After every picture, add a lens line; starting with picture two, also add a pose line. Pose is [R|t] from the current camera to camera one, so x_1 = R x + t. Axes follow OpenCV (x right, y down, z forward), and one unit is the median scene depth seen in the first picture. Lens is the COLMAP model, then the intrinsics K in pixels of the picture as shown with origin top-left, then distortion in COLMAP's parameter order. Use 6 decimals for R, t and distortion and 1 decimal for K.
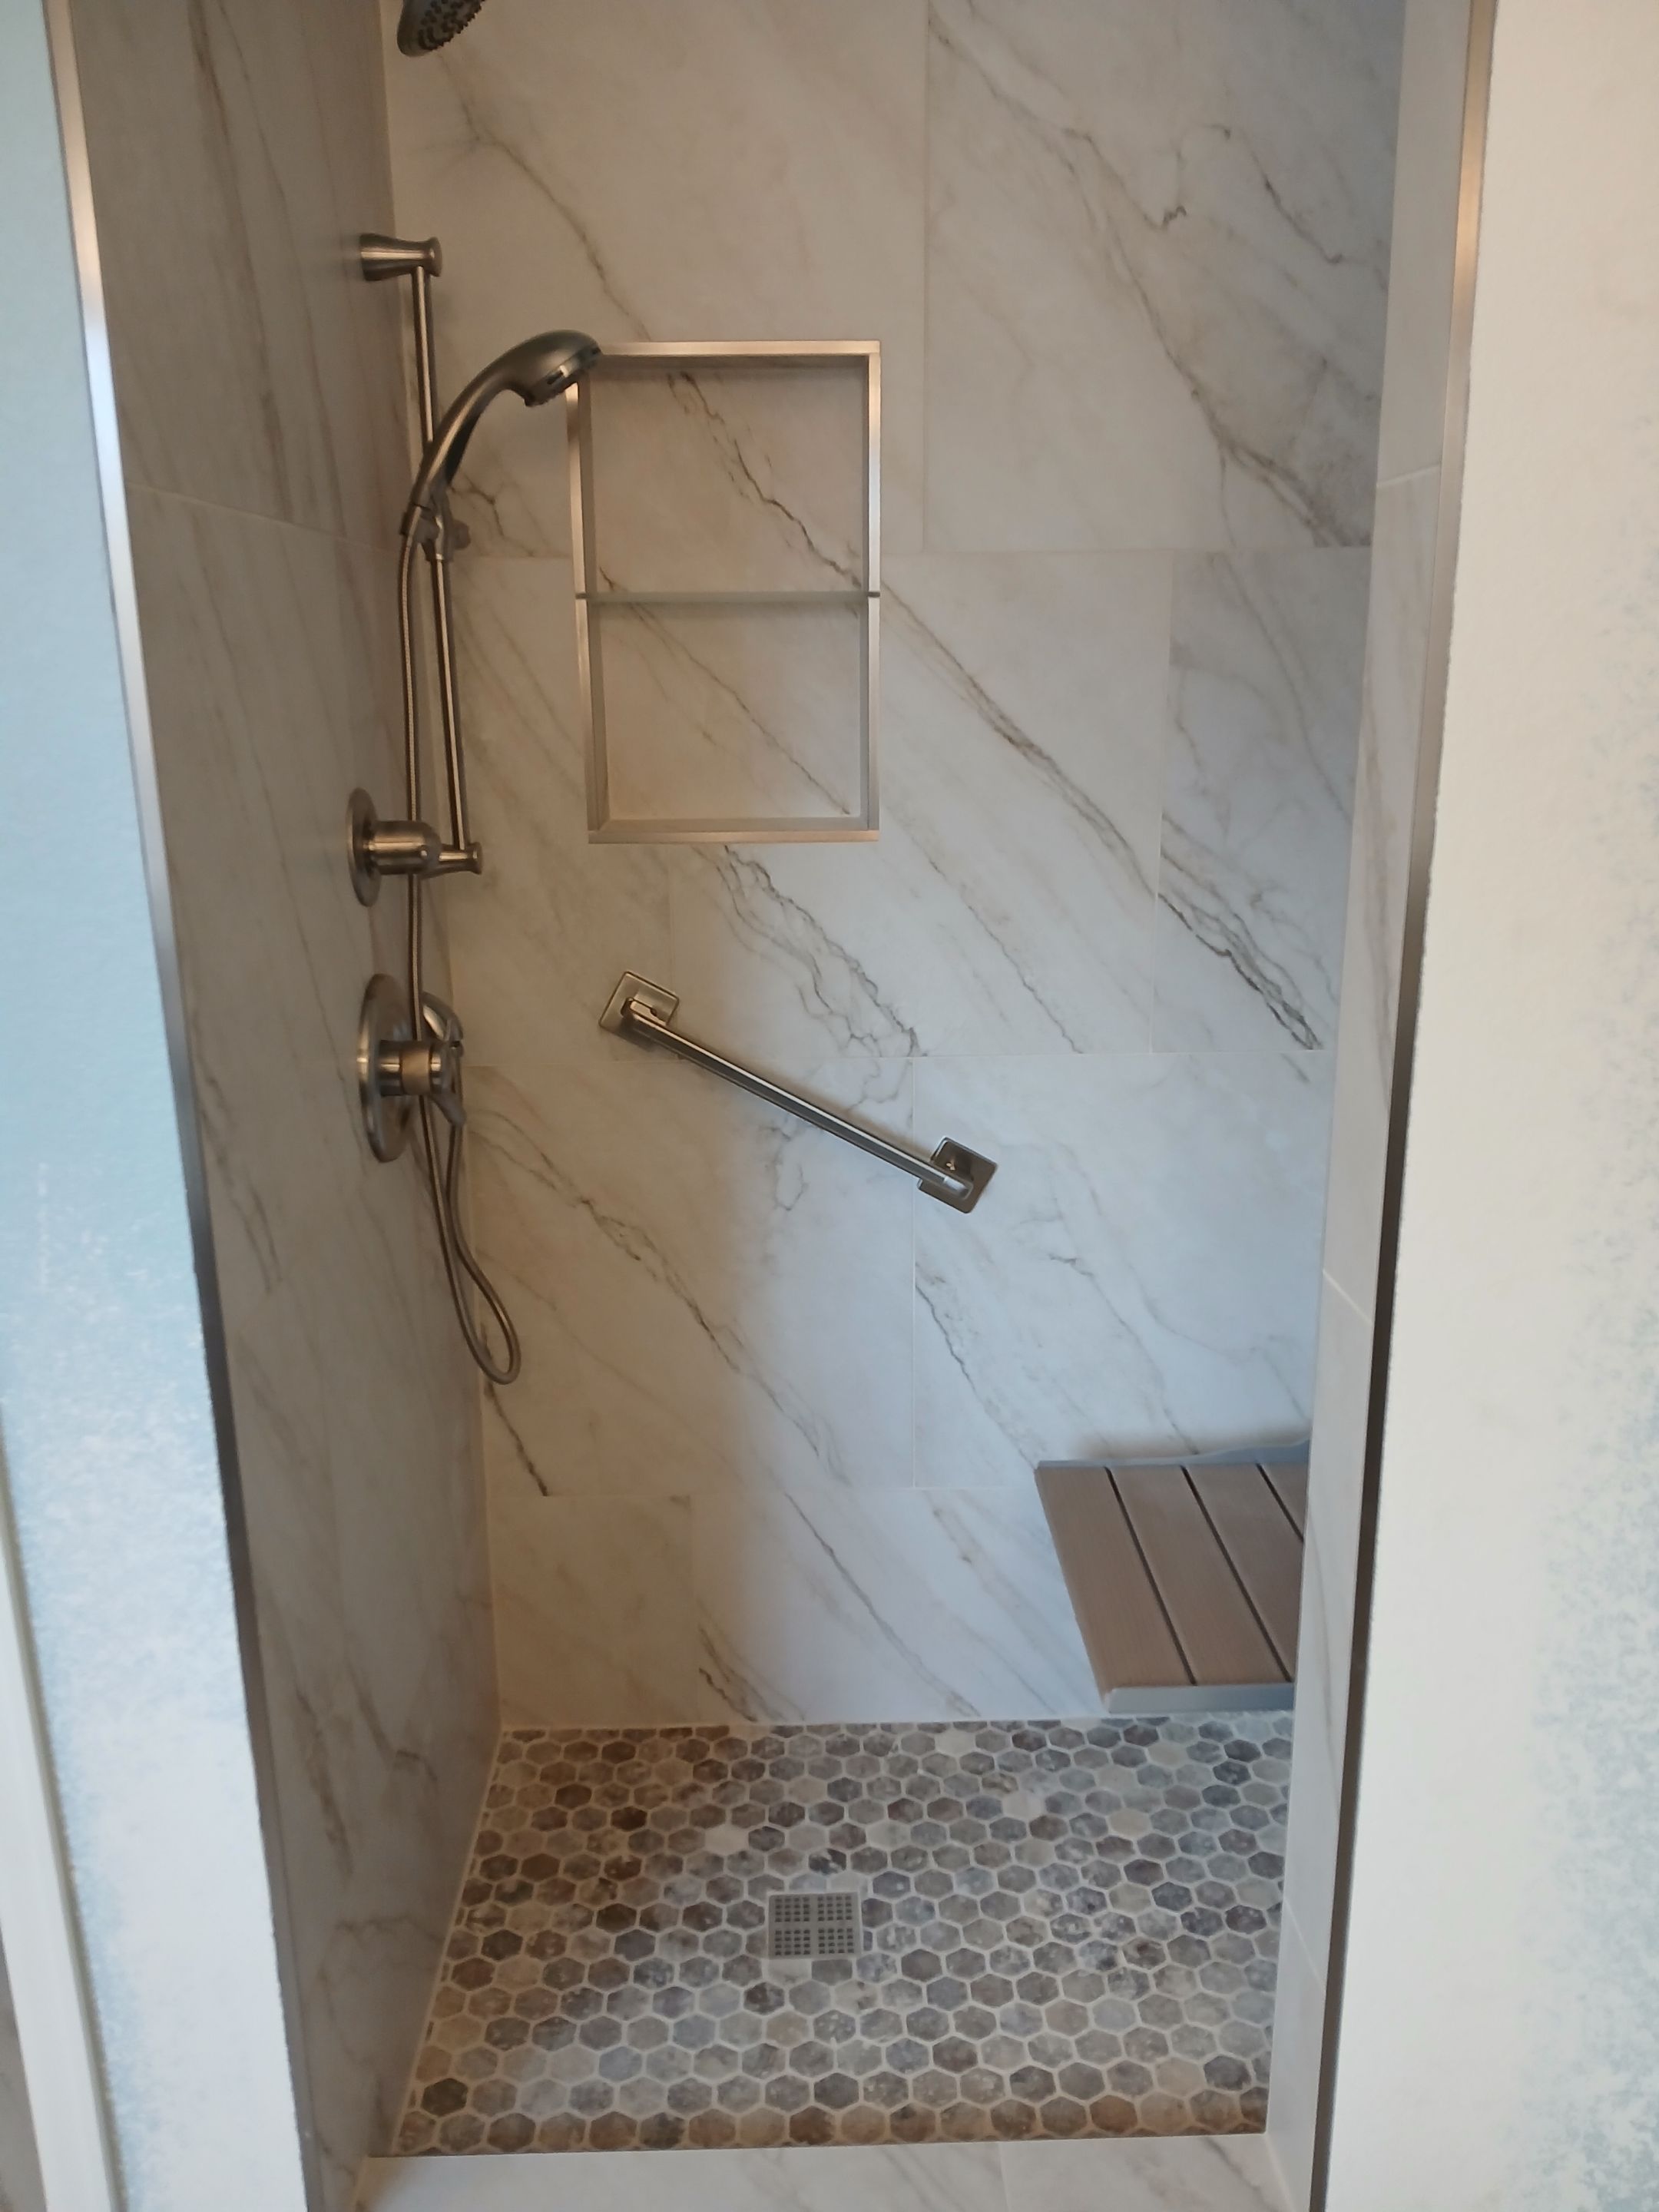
lens RADIAL K [[1696.3, 0, 824.7], [0, 1696.3, 1091.4], [0, 0, 1]] dist [0.062851, -0.110884]
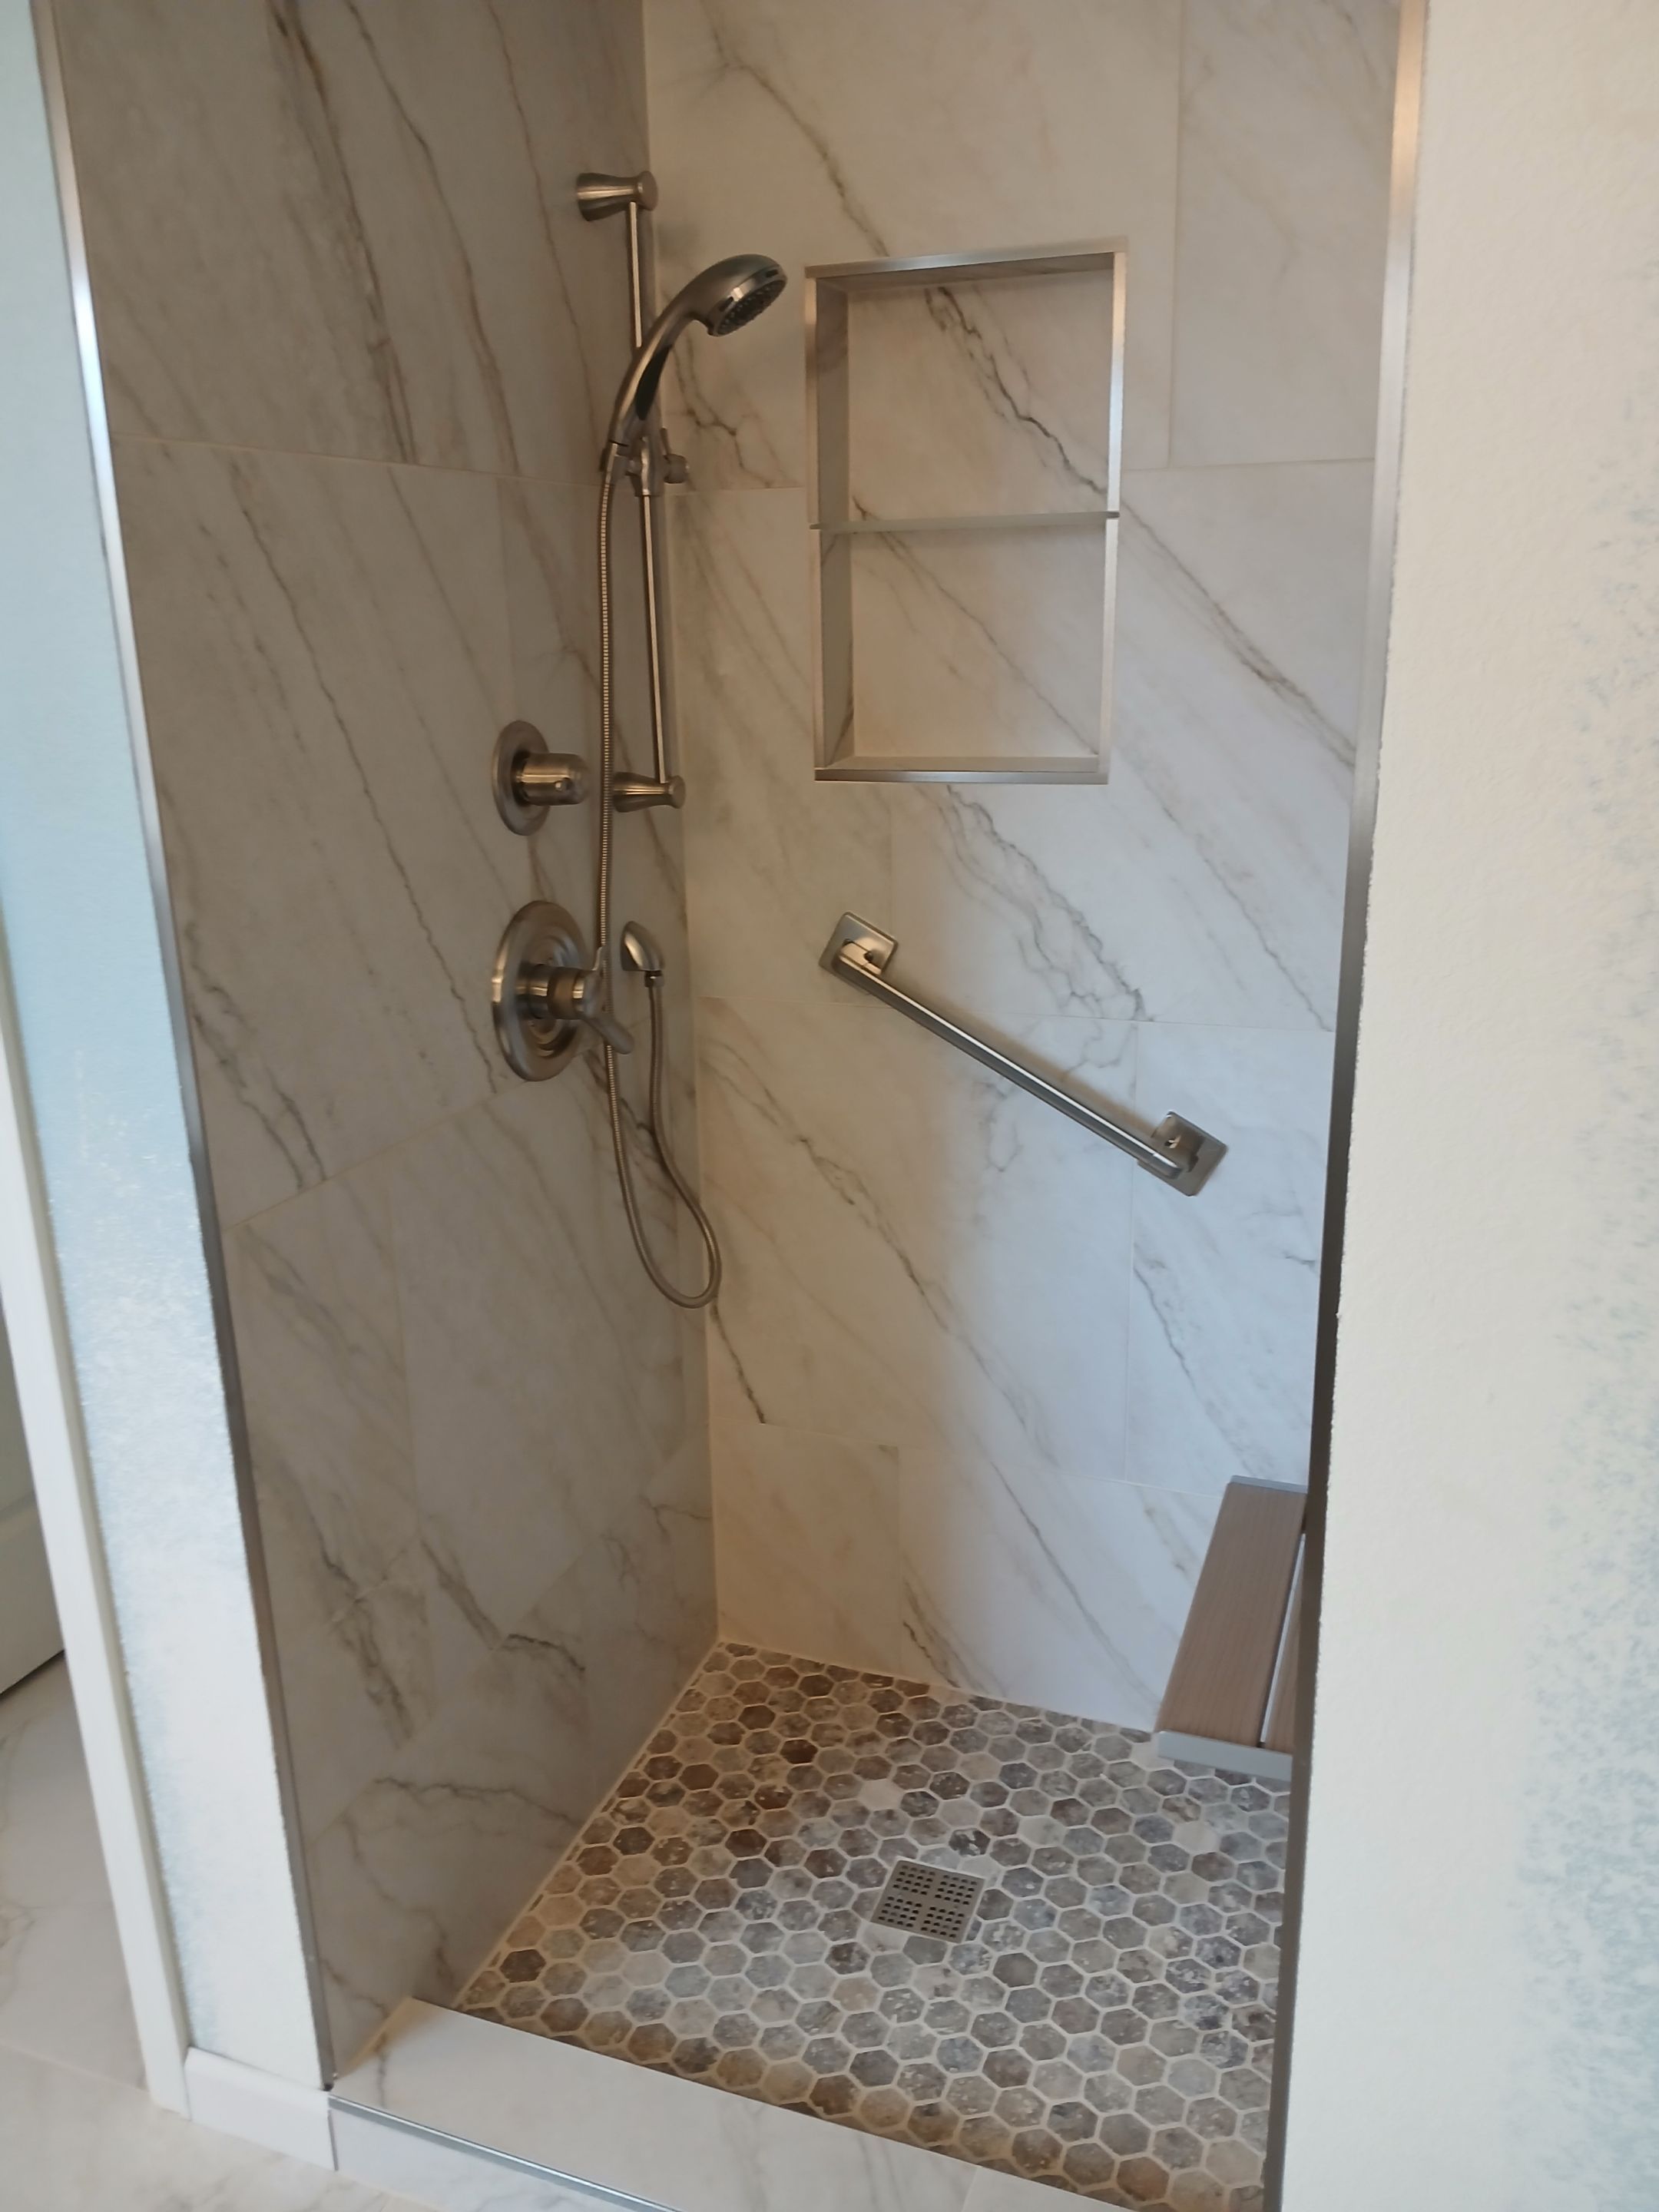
lens RADIAL K [[1696.3, 0, 739.2], [0, 1696.3, 1091.6], [0, 0, 1]] dist [0.062851, -0.110884]
pose [[0.928654, 0.092324, -0.359274, 0.203028], [-0.078914, 0.995532, 0.051848, -0.014023], [0.362456, -0.019797, 0.931791, 0.062154]]
